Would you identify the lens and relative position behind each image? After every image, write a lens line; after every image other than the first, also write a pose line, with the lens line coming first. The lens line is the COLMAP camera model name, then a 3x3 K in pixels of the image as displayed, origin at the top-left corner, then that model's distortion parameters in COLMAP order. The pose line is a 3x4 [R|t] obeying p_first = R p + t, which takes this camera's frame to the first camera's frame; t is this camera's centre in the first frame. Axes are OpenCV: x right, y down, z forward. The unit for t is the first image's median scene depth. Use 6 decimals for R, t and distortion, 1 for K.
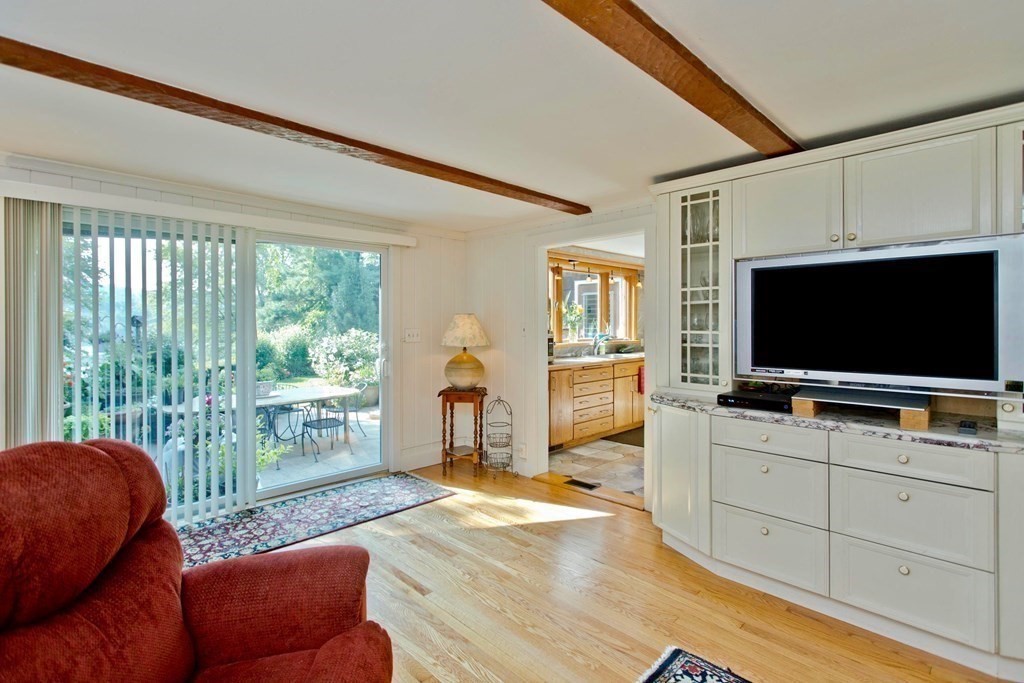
lens RADIAL K [[487.3, 0, 514.4], [0, 487.3, 322.3], [0, 0, 1]] dist [0.000537, 0.000113]
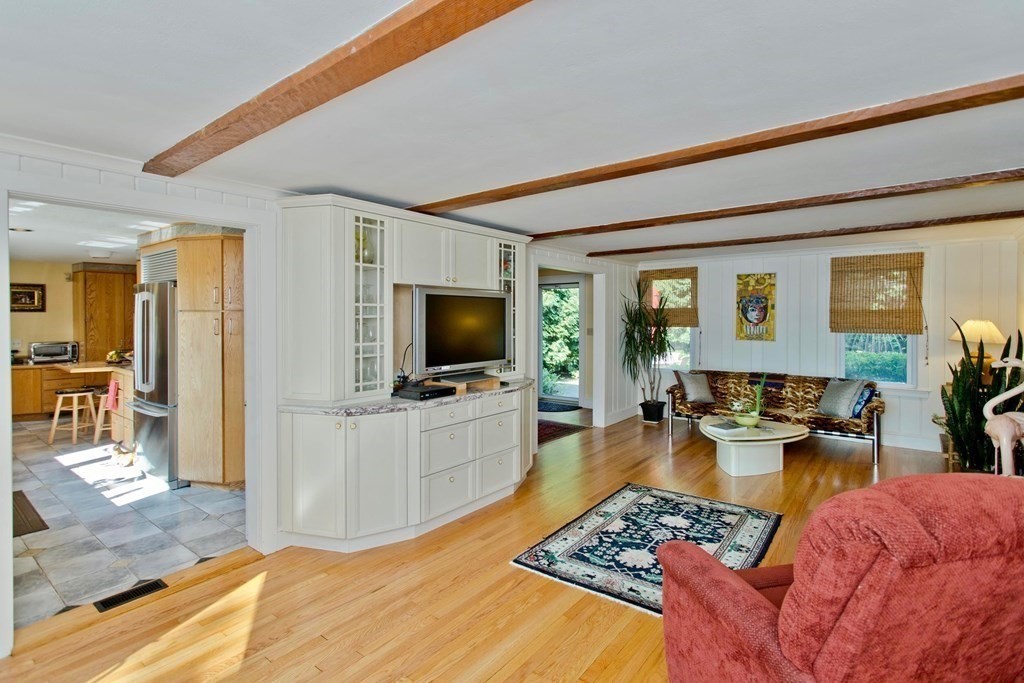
lens RADIAL K [[487.3, 0, 514.4], [0, 487.3, 322.3], [0, 0, 1]] dist [0.000537, 0.000113]
pose [[-0.118959, -0.004822, 0.992887, -0.774032], [-0.000851, 0.999988, 0.004754, -0.035108], [-0.992899, -0.000280, -0.118962, 0.818093]]
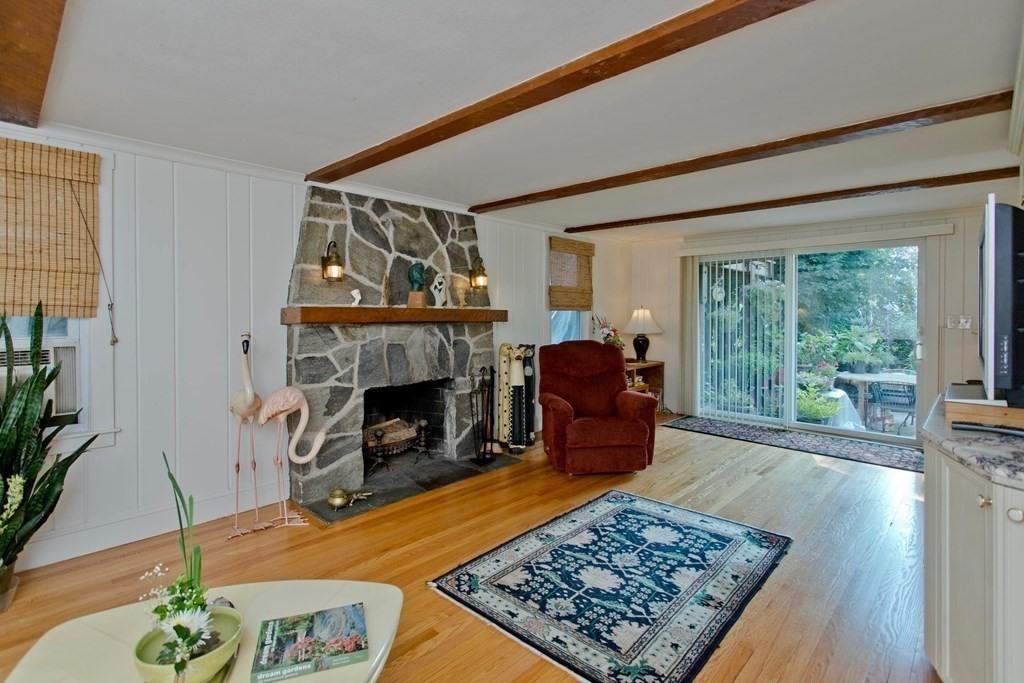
lens RADIAL K [[493.6, 0, 523.1], [0, 493.6, 316.7], [0, 0, 1]] dist [0.001837, 0.000158]
pose [[0.048323, 0.010695, -0.998774, 1.204494], [0.001923, 0.999940, 0.010801, 0.007964], [0.998830, -0.002443, 0.048300, 0.111276]]
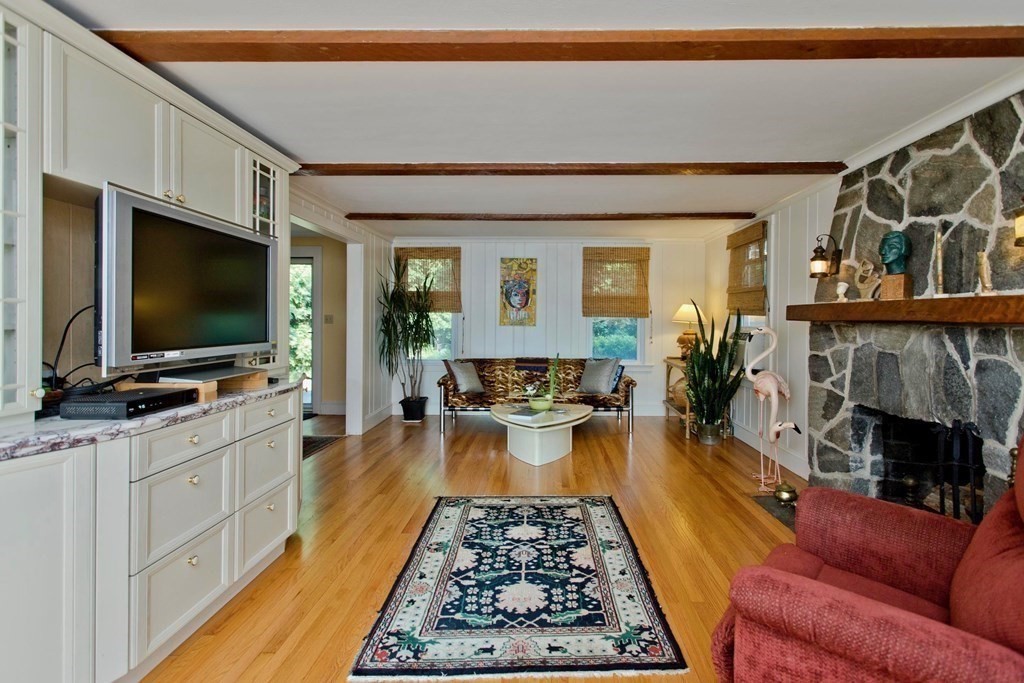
lens RADIAL K [[491.9, 0, 532.1], [0, 491.9, 323.5], [0, 0, 1]] dist [0.000867, 0.000716]
pose [[-0.697205, -0.004877, 0.716855, -0.343134], [-0.005045, 0.999985, 0.001897, 0.041057], [-0.716854, -0.002294, -0.697220, 0.961331]]
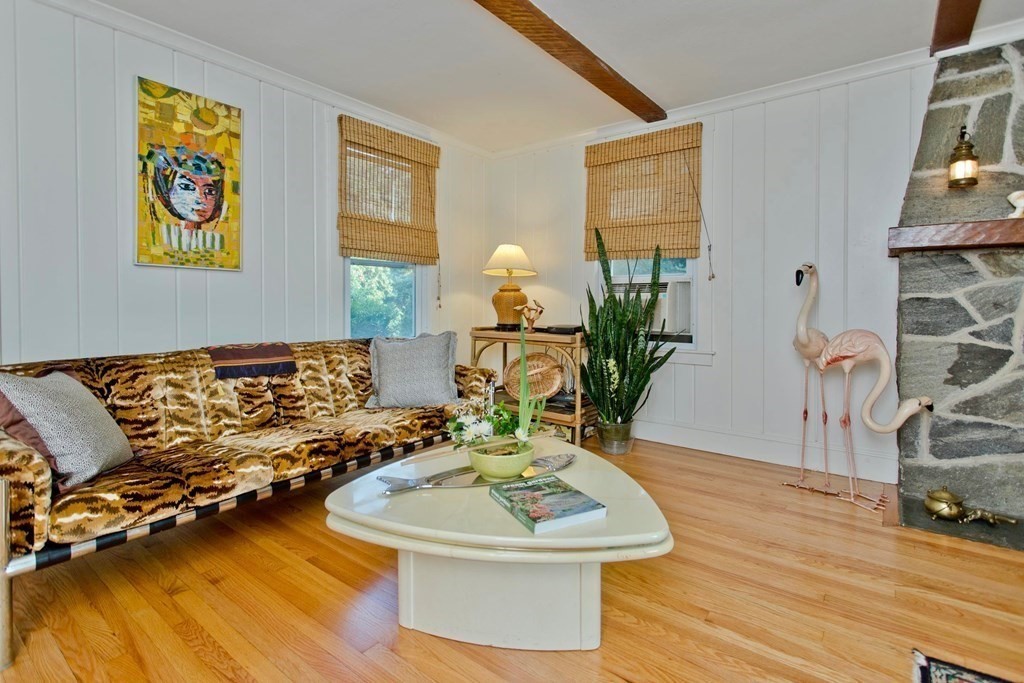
lens RADIAL K [[493.3, 0, 503.6], [0, 493.3, 310.5], [0, 0, 1]] dist [0.003388, 0.000514]
pose [[-0.991694, 0.004409, -0.128542, 0.834144], [0.003312, 0.999956, 0.008751, 0.125804], [0.128575, 0.008253, -0.991666, 0.410162]]
